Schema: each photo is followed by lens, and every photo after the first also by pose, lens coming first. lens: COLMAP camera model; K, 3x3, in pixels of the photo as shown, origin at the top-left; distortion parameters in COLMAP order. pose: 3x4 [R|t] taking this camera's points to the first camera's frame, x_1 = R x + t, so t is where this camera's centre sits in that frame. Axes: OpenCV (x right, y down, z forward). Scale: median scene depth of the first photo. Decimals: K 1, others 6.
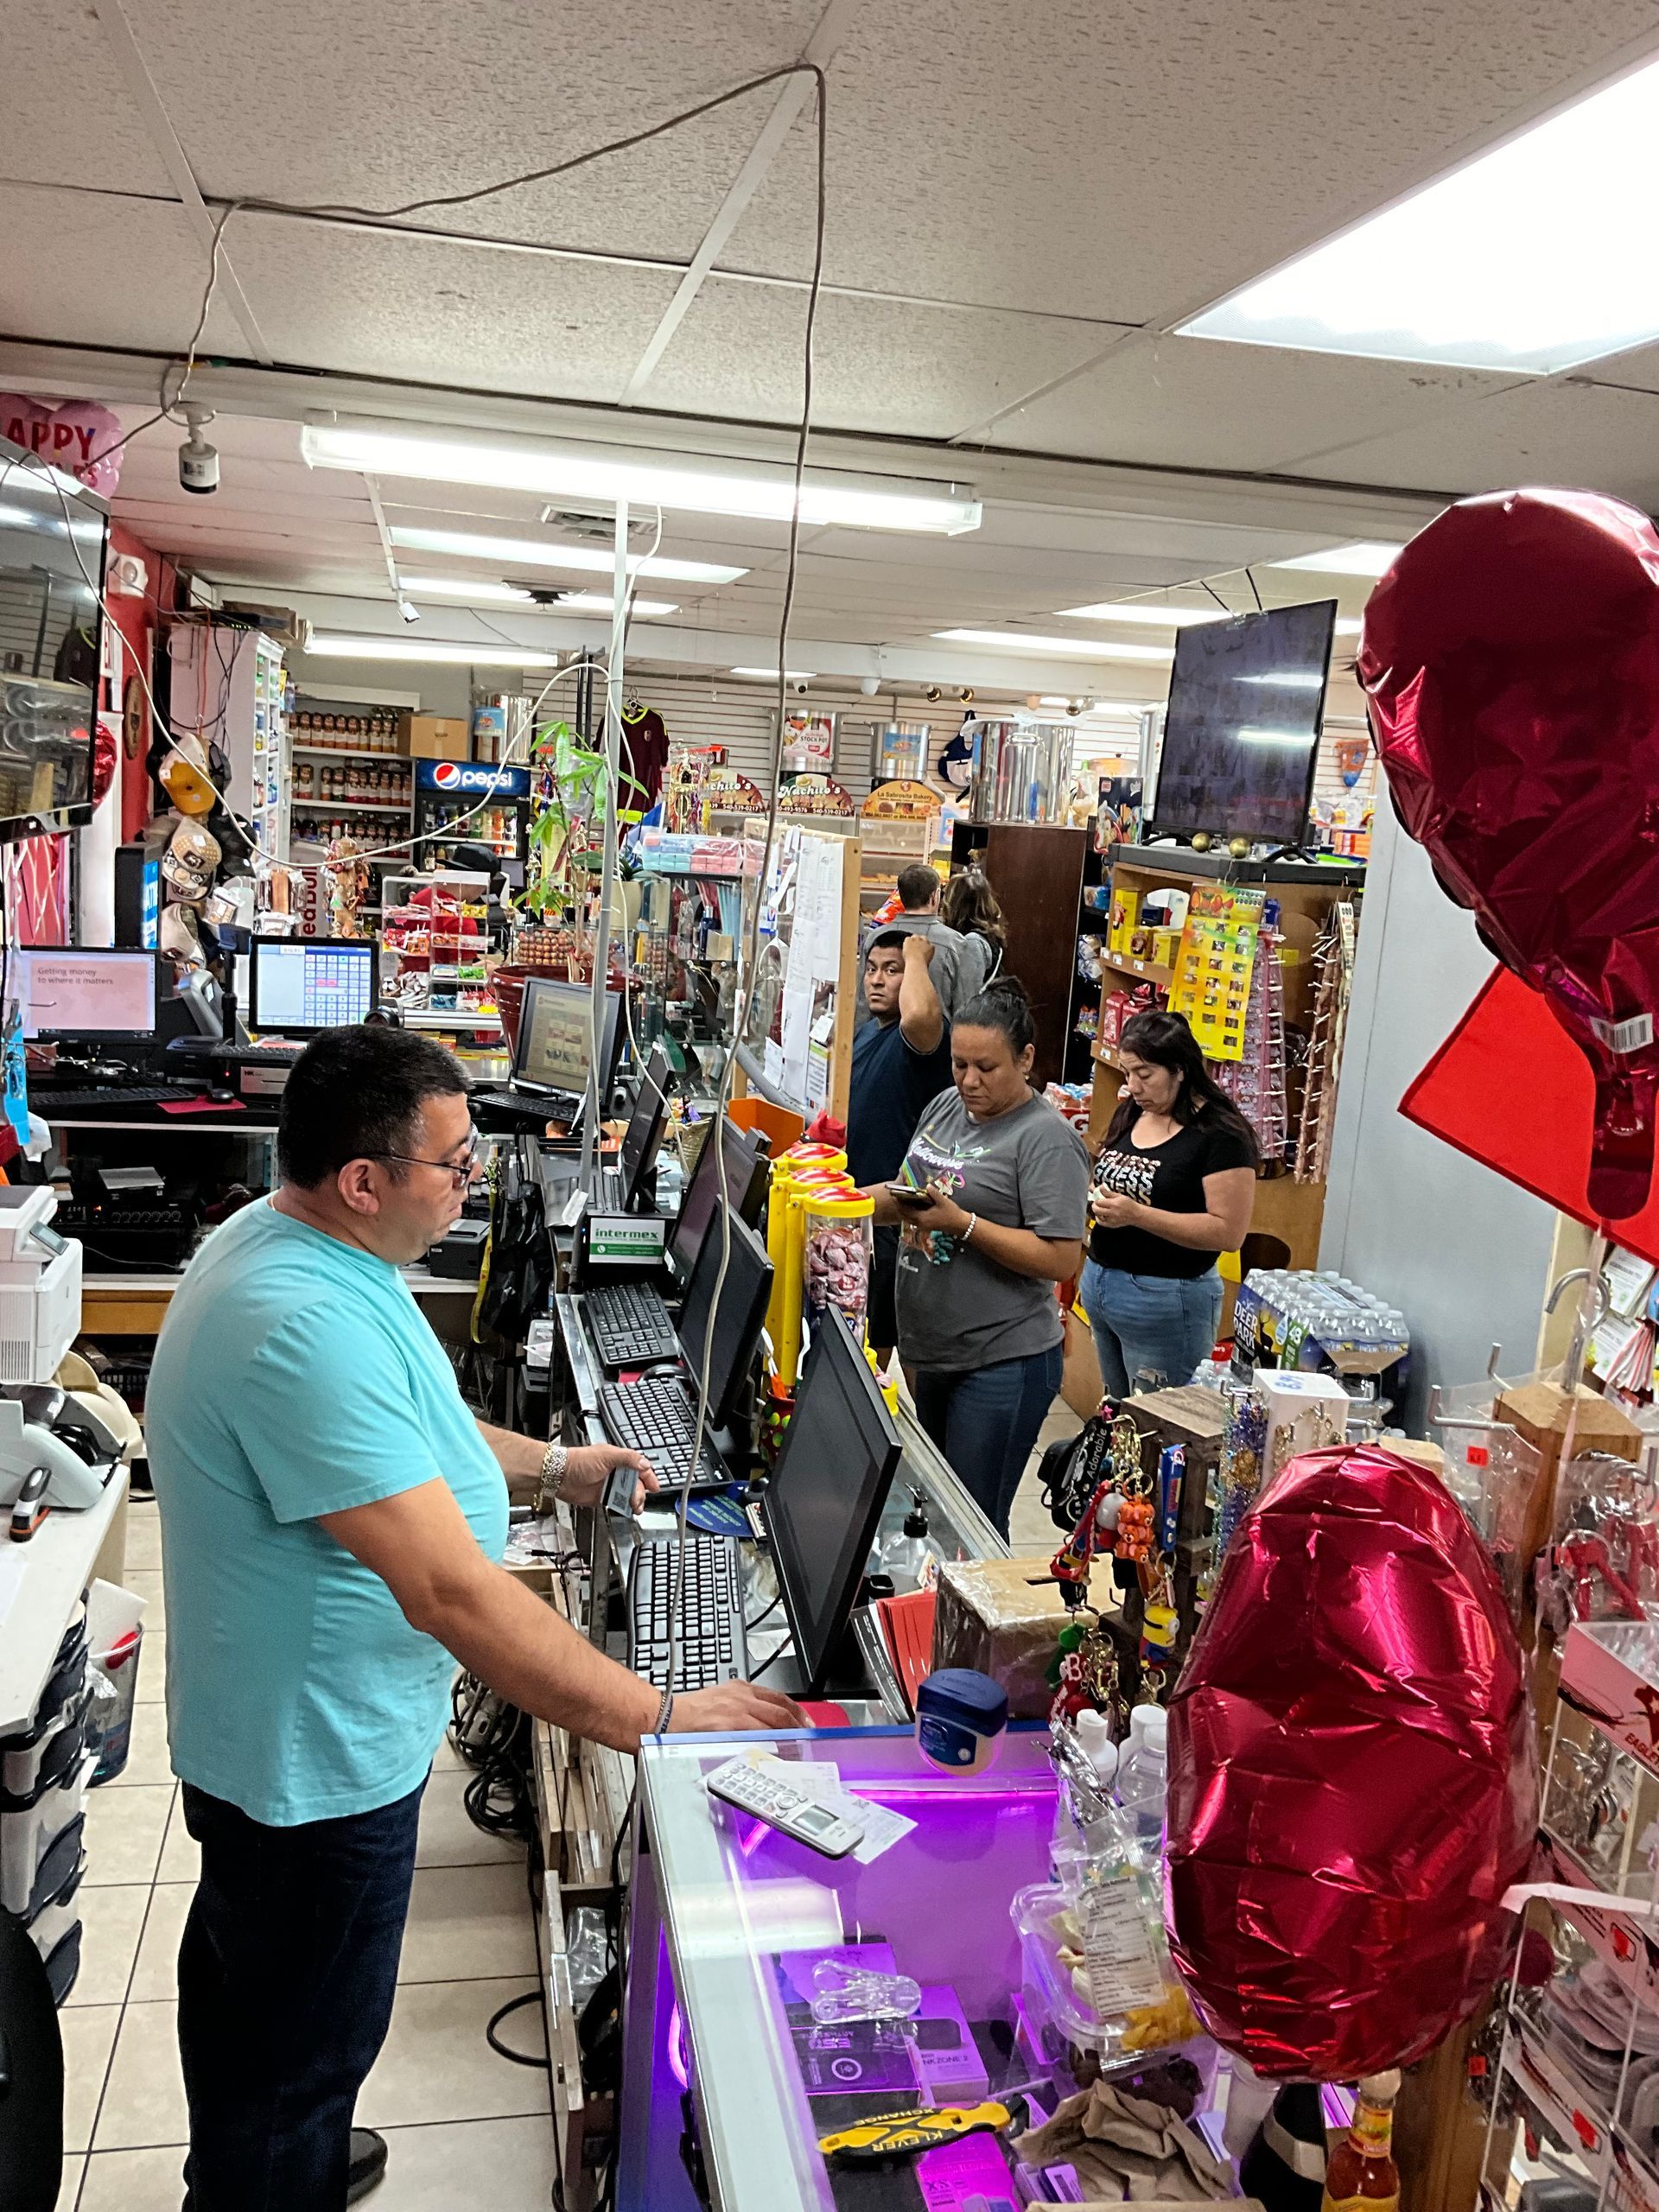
lens RADIAL K [[1849.1, 0, 829.5], [0, 1849.1, 1106.0], [0, 0, 1]] dist [0.005544, -0.006325]
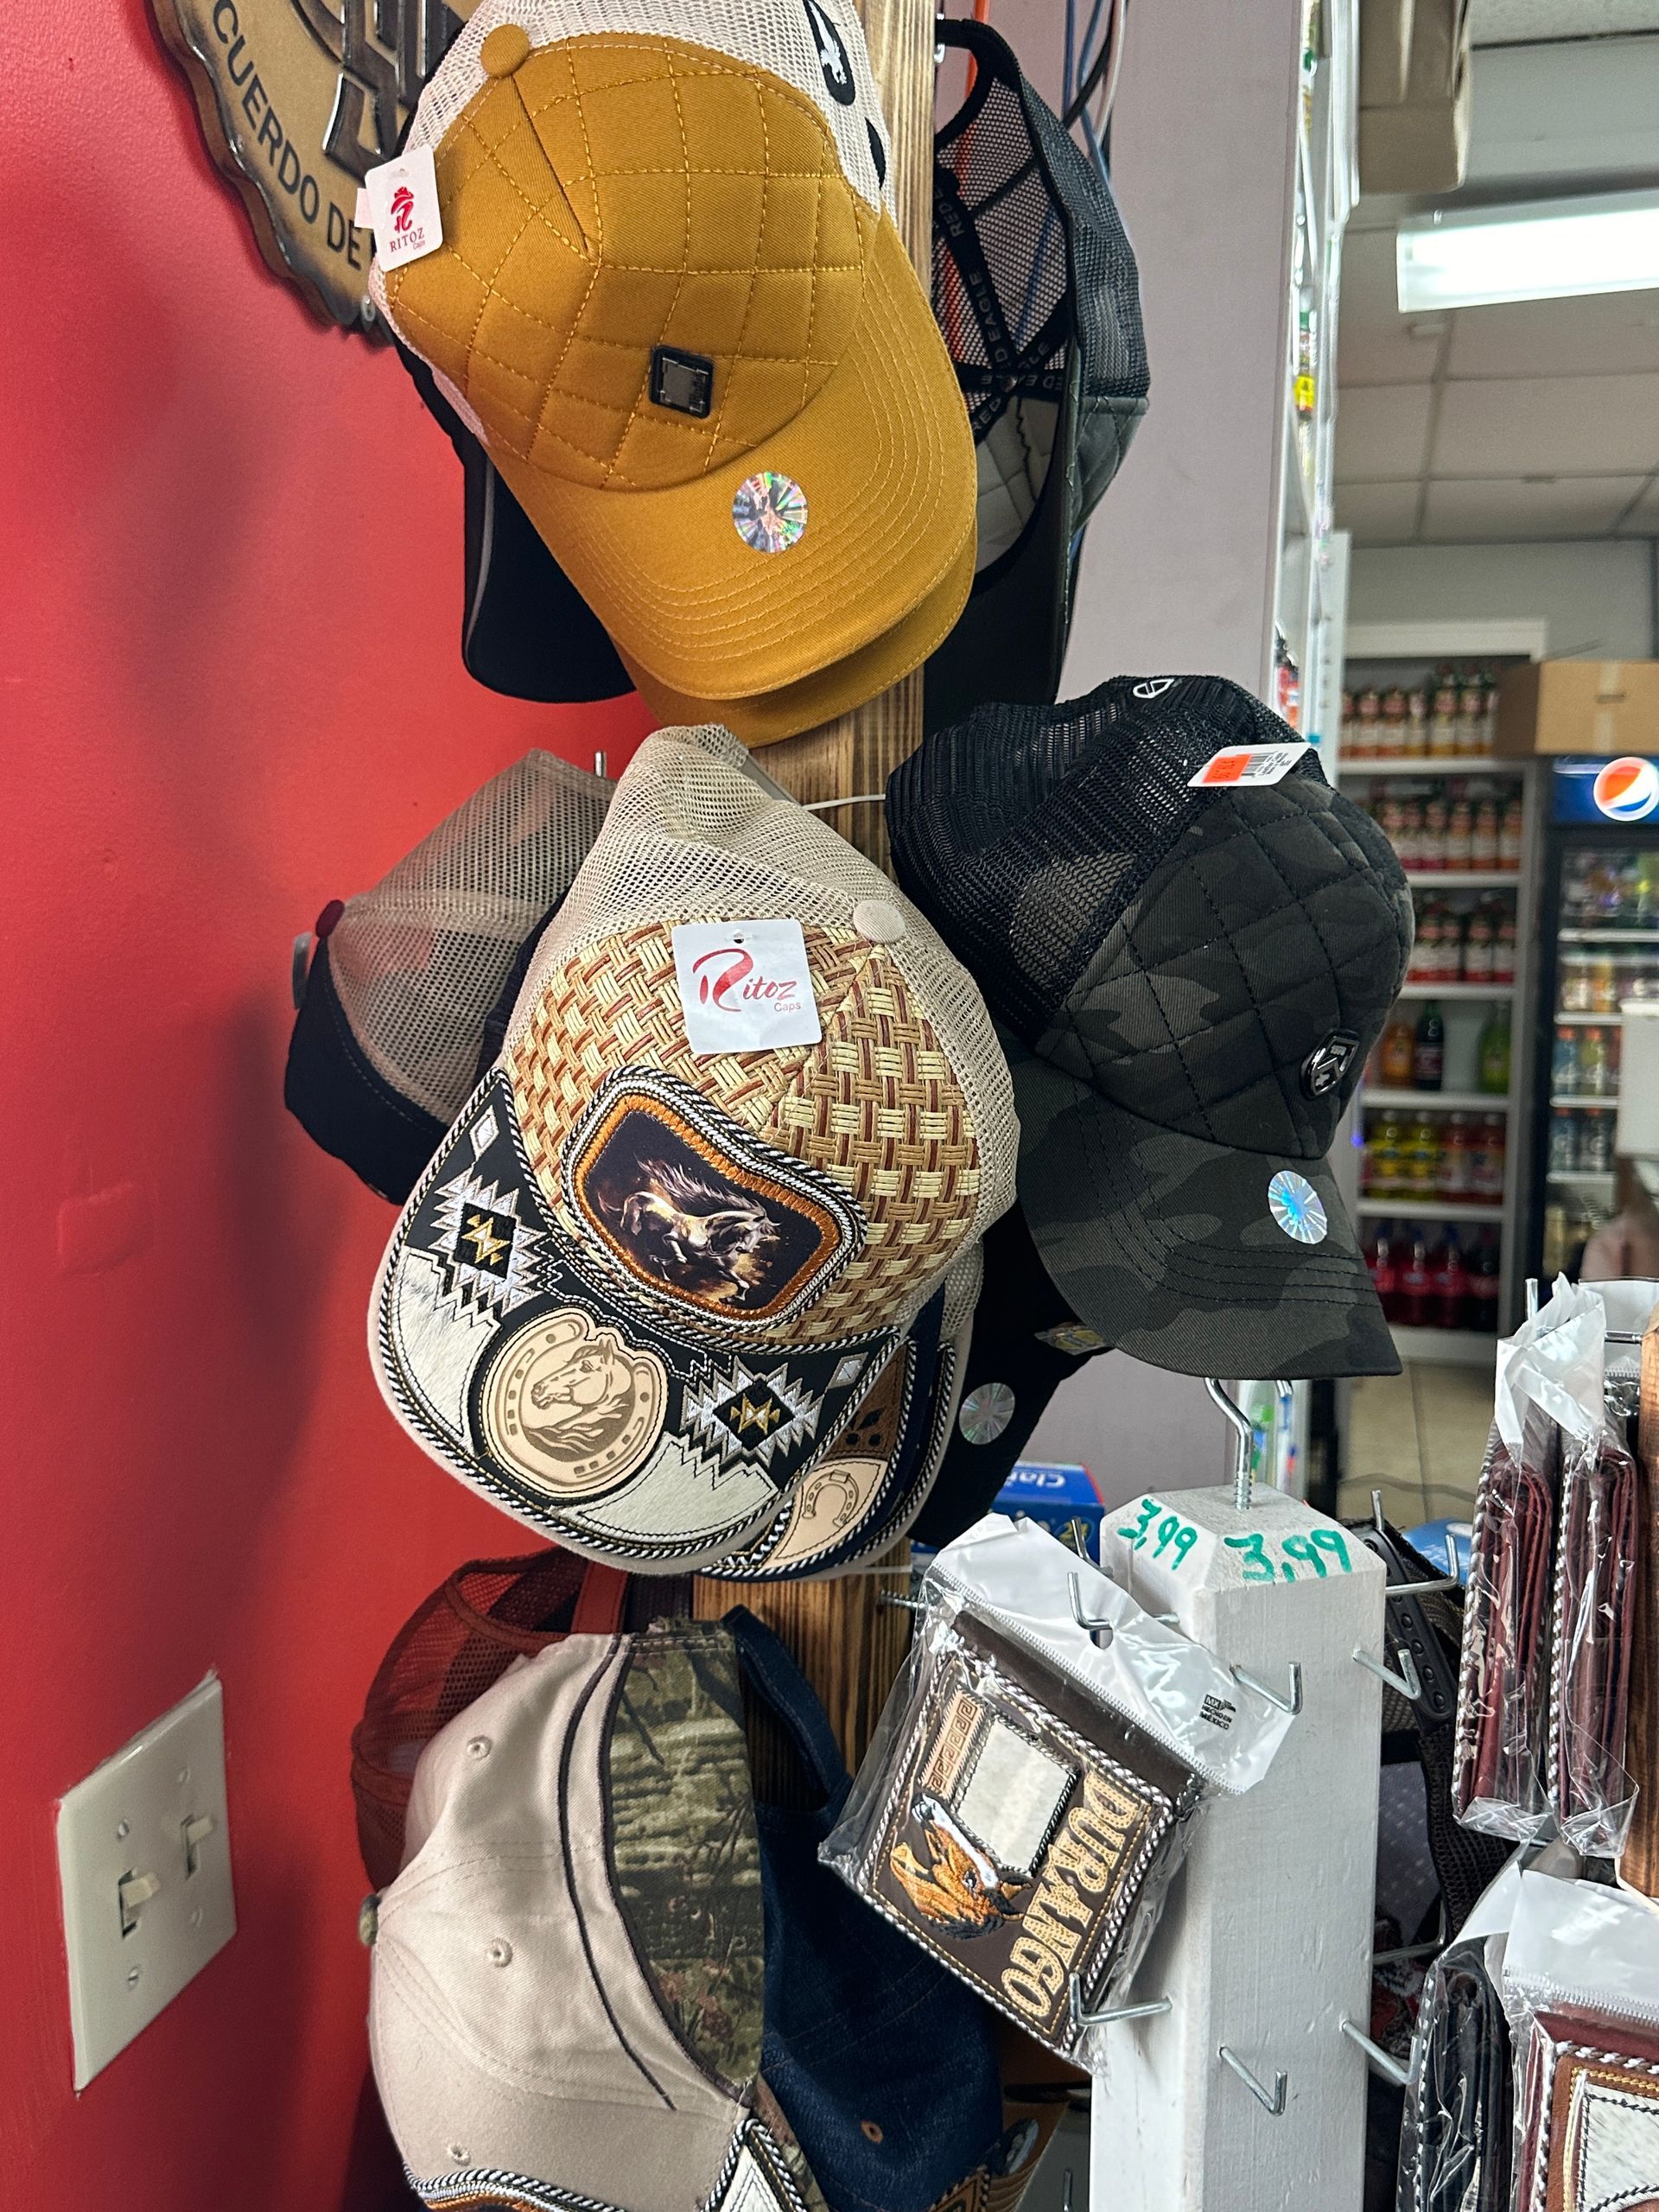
lens RADIAL K [[1849.1, 0, 829.5], [0, 1849.1, 1106.0], [0, 0, 1]] dist [0.005544, -0.006325]
pose [[0.887894, -0.004693, -0.460024, -0.169139], [-0.023454, 0.998186, -0.055452, -0.075105], [0.459450, 0.060025, 0.886173, 0.523375]]
